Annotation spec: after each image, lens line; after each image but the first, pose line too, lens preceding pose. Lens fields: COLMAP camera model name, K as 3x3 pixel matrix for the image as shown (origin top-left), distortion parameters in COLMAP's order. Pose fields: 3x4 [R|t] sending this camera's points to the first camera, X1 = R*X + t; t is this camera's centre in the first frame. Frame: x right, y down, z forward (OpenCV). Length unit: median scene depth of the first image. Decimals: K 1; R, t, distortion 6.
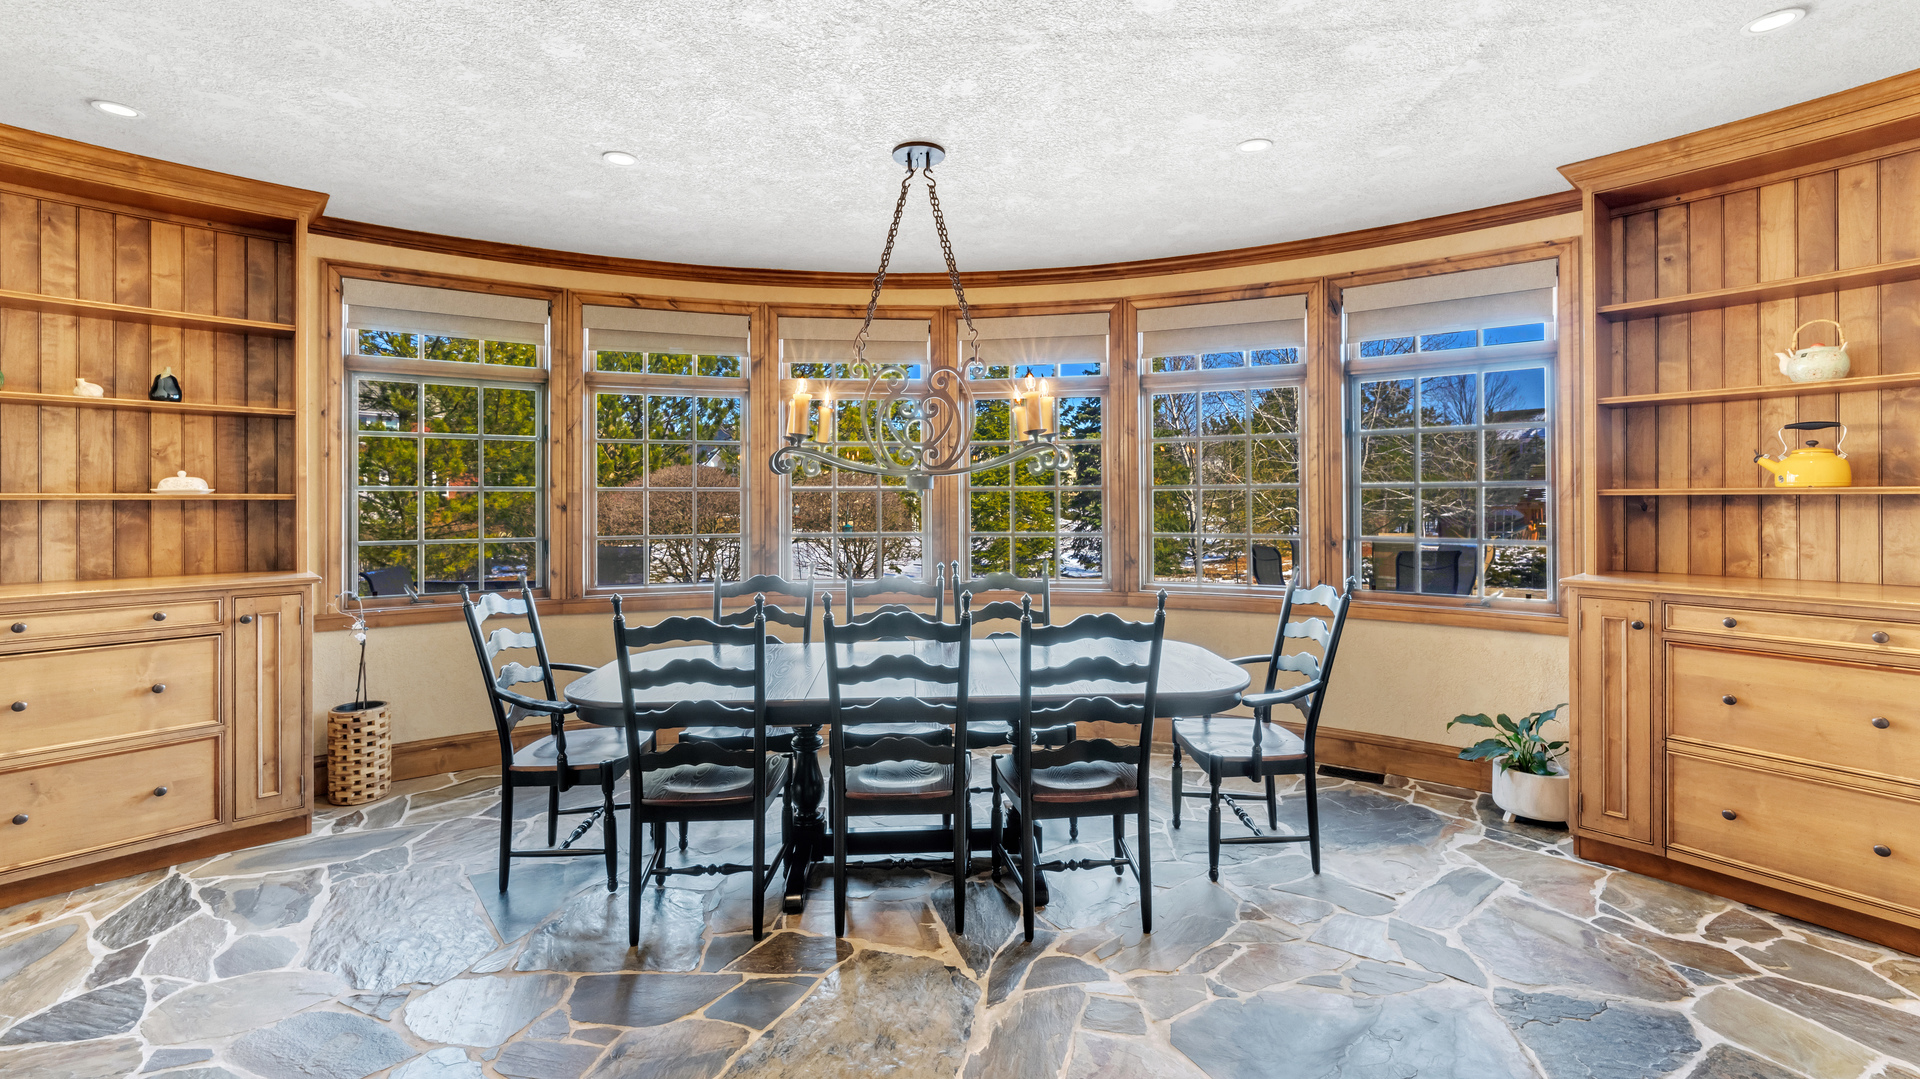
lens RADIAL K [[802.5, 0, 949.3], [0, 802.5, 499.3], [0, 0, 1]] dist [-0.001896, -0.000527]
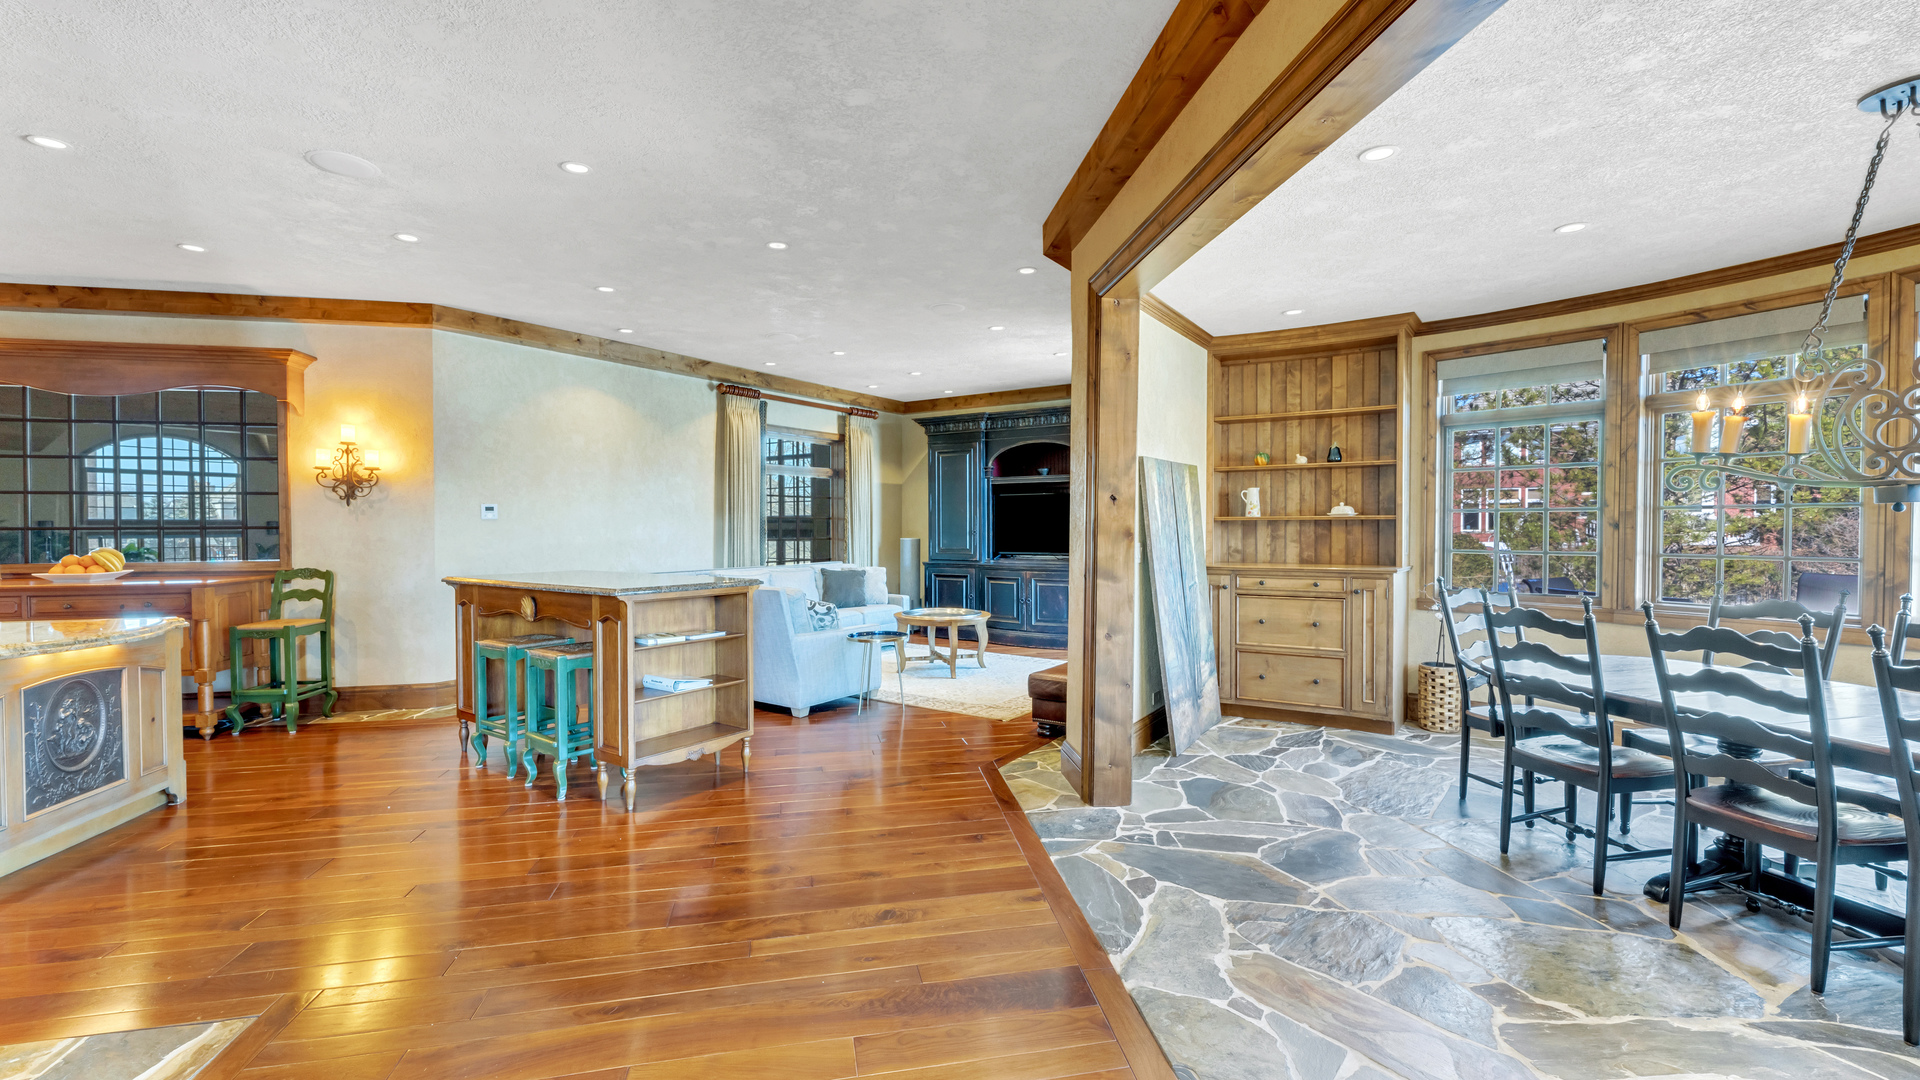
lens RADIAL K [[802.5, 0, 957.0], [0, 802.5, 534.4], [0, 0, 1]] dist [-0.001896, -0.000527]
pose [[0.169040, 0.014371, -0.985504, 0.583818], [0.006227, 0.999858, 0.015648, 0.000295], [0.985590, -0.008782, 0.168926, -0.088738]]
